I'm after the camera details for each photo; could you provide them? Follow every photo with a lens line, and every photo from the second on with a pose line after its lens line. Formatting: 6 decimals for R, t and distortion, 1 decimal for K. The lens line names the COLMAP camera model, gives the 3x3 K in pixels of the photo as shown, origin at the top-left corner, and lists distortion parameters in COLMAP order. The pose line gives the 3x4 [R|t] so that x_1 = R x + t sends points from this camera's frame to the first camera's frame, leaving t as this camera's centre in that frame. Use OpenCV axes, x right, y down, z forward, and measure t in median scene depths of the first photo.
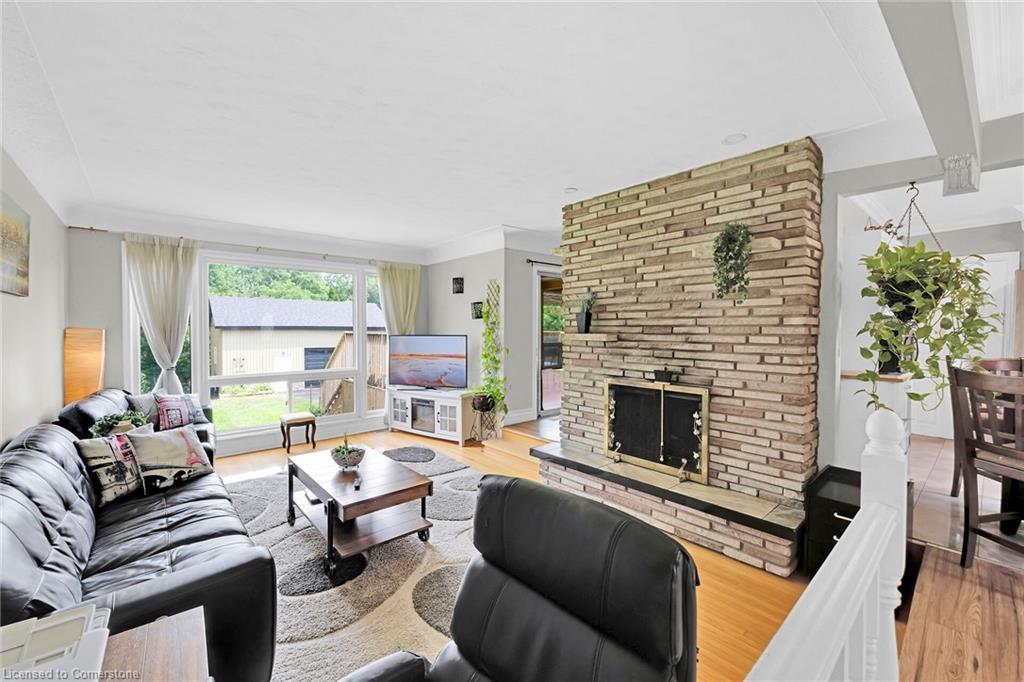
lens RADIAL K [[419.0, 0, 487.9], [0, 419.0, 331.4], [0, 0, 1]] dist [-0.000416, -0.000126]
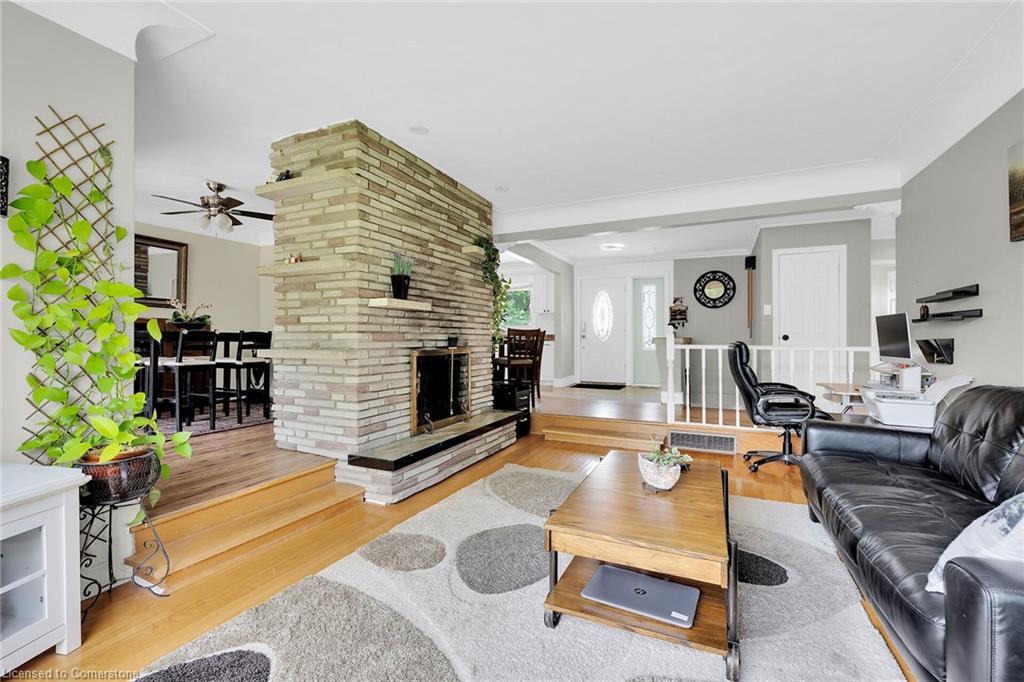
lens RADIAL K [[432.2, 0, 508.3], [0, 432.2, 338.0], [0, 0, 1]] dist [-0.001156, -0.000080]
pose [[-0.430286, 0.002857, 0.902688, -0.594076], [0.007136, 0.999975, 0.000237, 0.074894], [-0.902664, 0.006544, -0.430296, 1.085789]]
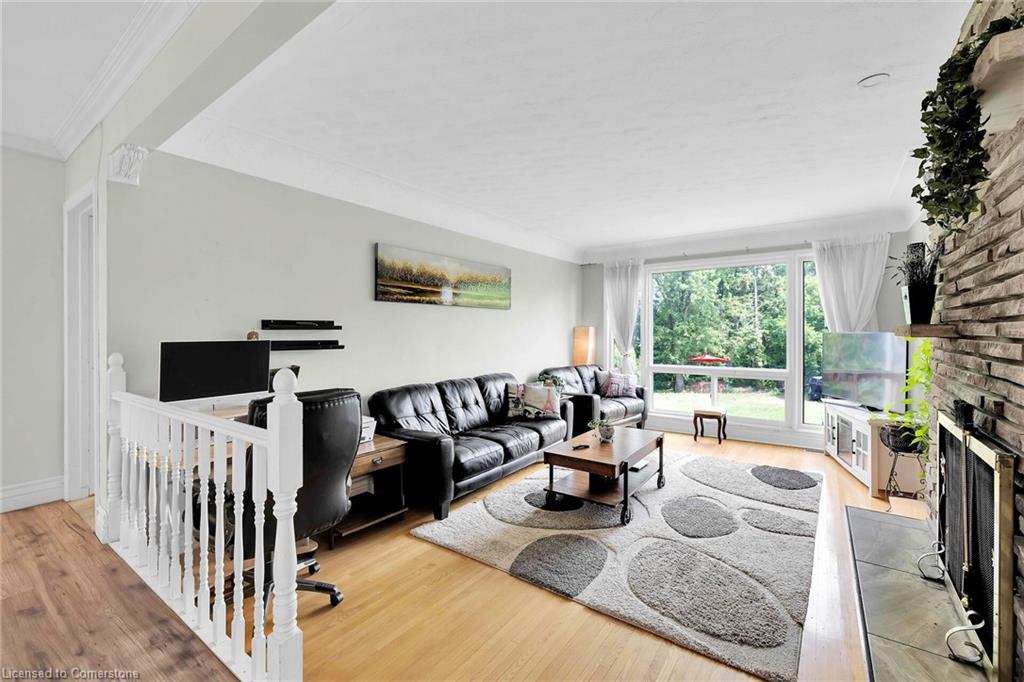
lens RADIAL K [[435.8, 0, 511.5], [0, 435.8, 328.8], [0, 0, 1]] dist [0.000125, -0.000066]
pose [[0.263880, 0.000773, -0.964555, 0.597951], [-0.009954, 0.999949, -0.001922, 0.010691], [0.964504, 0.010109, 0.263874, 0.303413]]
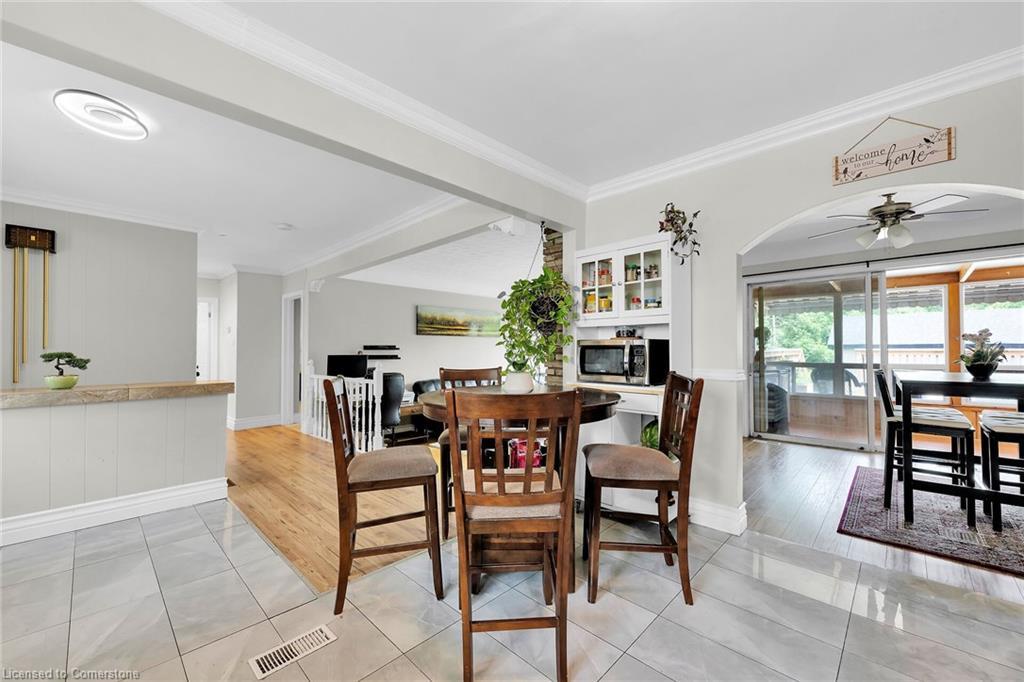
lens RADIAL K [[410.8, 0, 512.4], [0, 410.8, 342.9], [0, 0, 1]] dist [-0.000839, -0.000079]
pose [[0.134288, -0.014036, -0.990843, 1.390122], [-0.005844, 0.999871, -0.014956, 0.008253], [0.990925, 0.007798, 0.134189, 0.437328]]
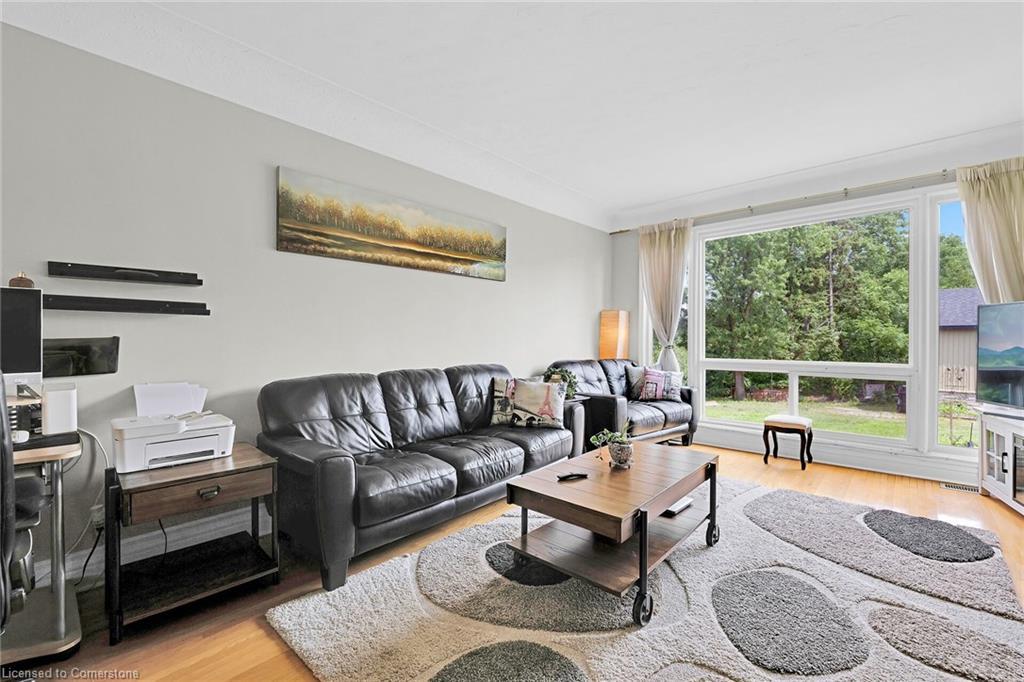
lens RADIAL K [[432.2, 0, 508.3], [0, 432.2, 338.0], [0, 0, 1]] dist [-0.001156, -0.000080]
pose [[0.143451, 0.007532, -0.989629, 0.293065], [-0.009811, 0.999933, 0.006188, 0.074999], [0.989609, 0.008822, 0.143515, 0.520380]]
